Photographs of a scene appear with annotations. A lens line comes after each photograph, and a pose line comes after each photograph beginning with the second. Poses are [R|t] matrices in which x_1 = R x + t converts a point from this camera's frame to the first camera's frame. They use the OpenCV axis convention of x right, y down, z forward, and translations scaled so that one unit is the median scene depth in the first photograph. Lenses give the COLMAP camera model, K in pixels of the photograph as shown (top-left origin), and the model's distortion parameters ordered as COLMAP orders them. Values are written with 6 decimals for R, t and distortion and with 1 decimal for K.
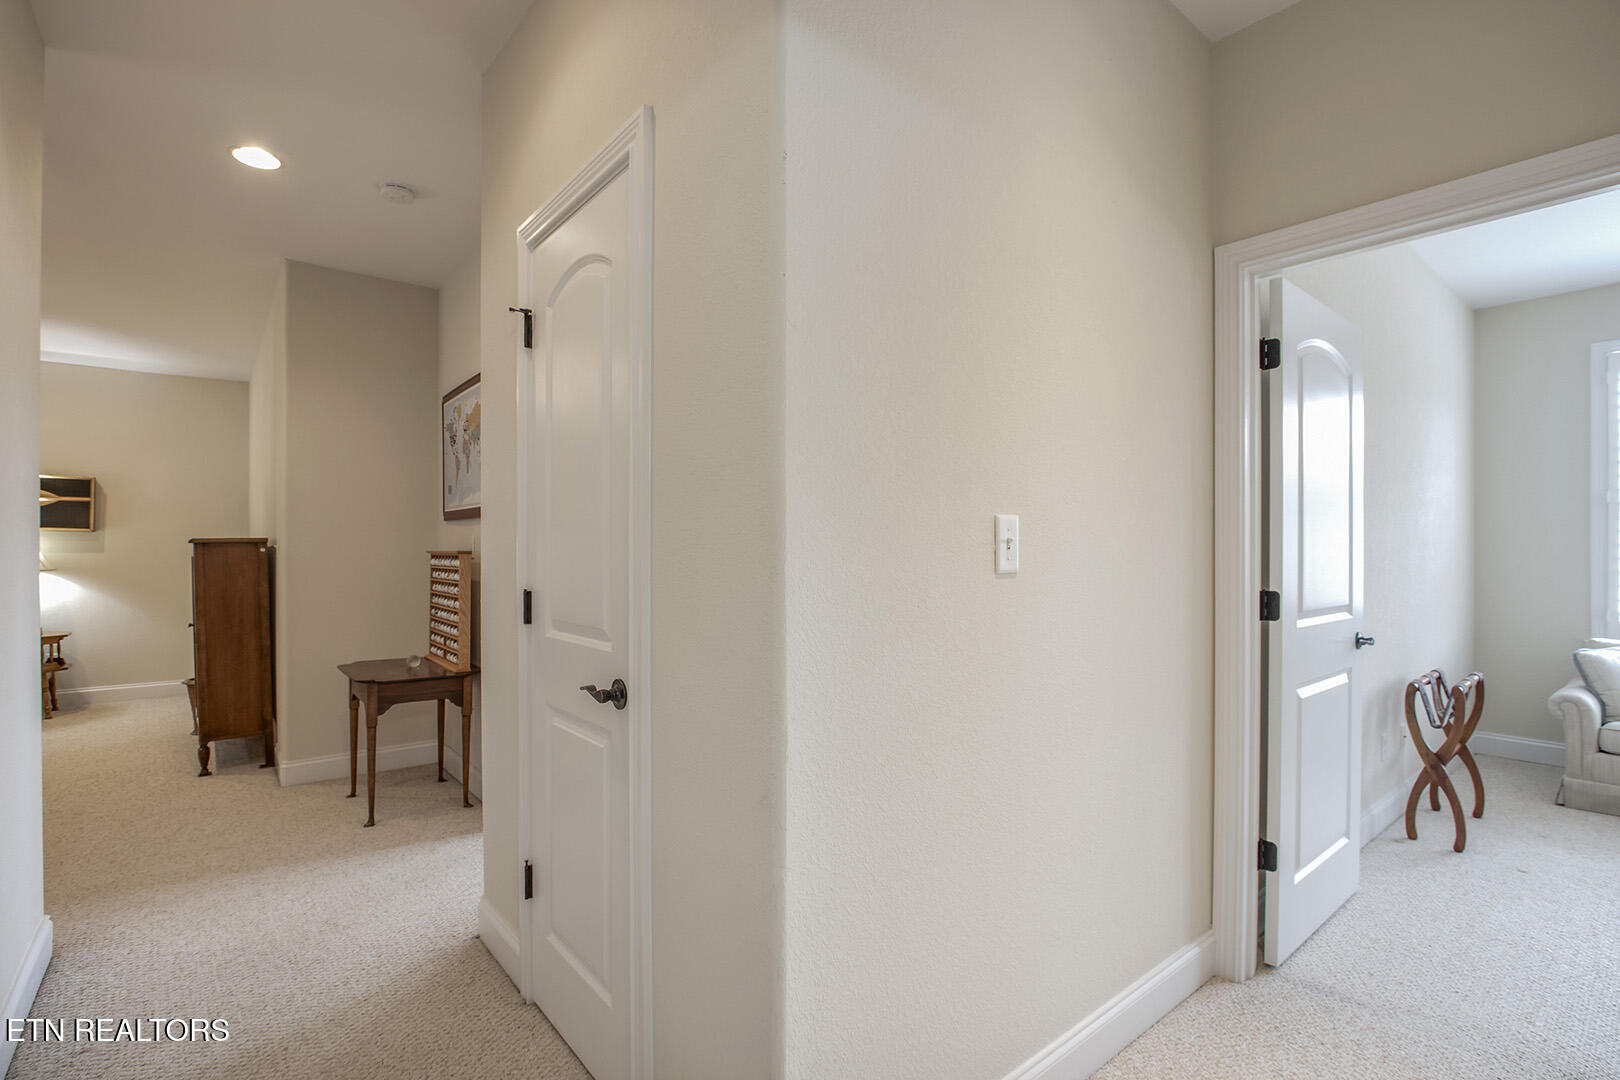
lens RADIAL K [[756.4, 0, 812.8], [0, 756.4, 555.5], [0, 0, 1]] dist [-0.017410, 0.000472]
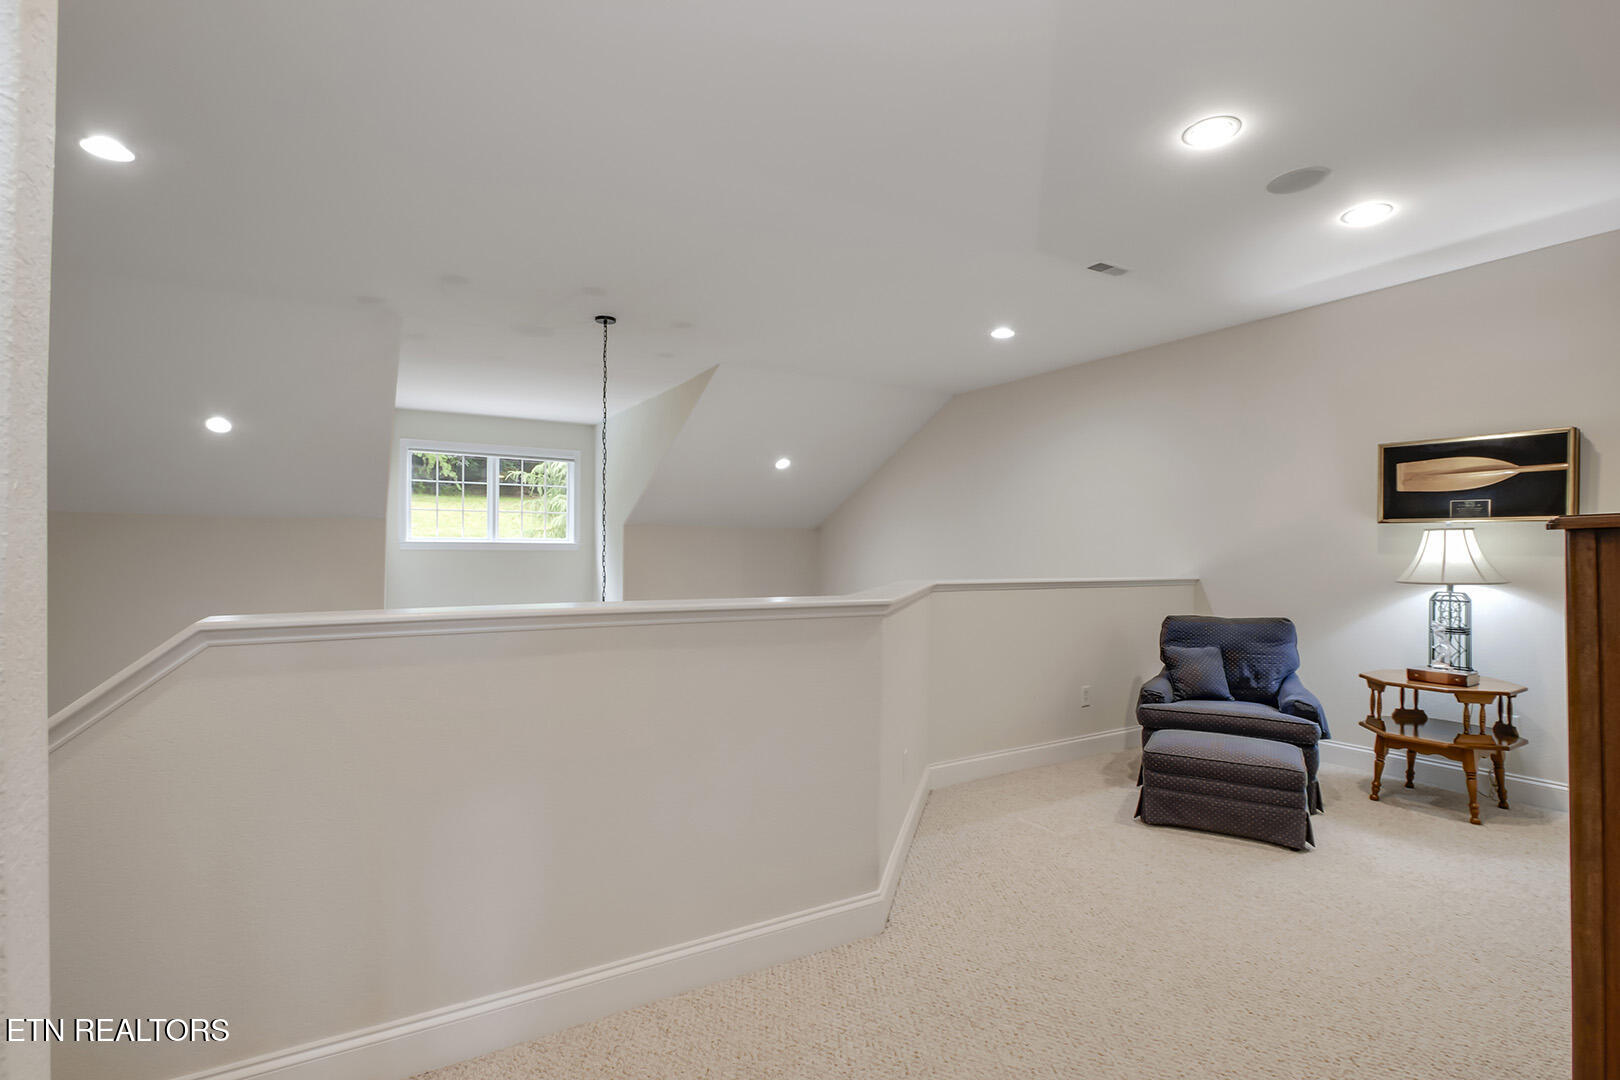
lens RADIAL K [[756.4, 0, 812.8], [0, 756.4, 555.5], [0, 0, 1]] dist [-0.017410, 0.000472]
pose [[-0.122629, 0.003376, -0.992447, -0.313172], [-0.004456, 0.999982, 0.003952, -0.003315], [0.992443, 0.004906, -0.122612, 0.482607]]
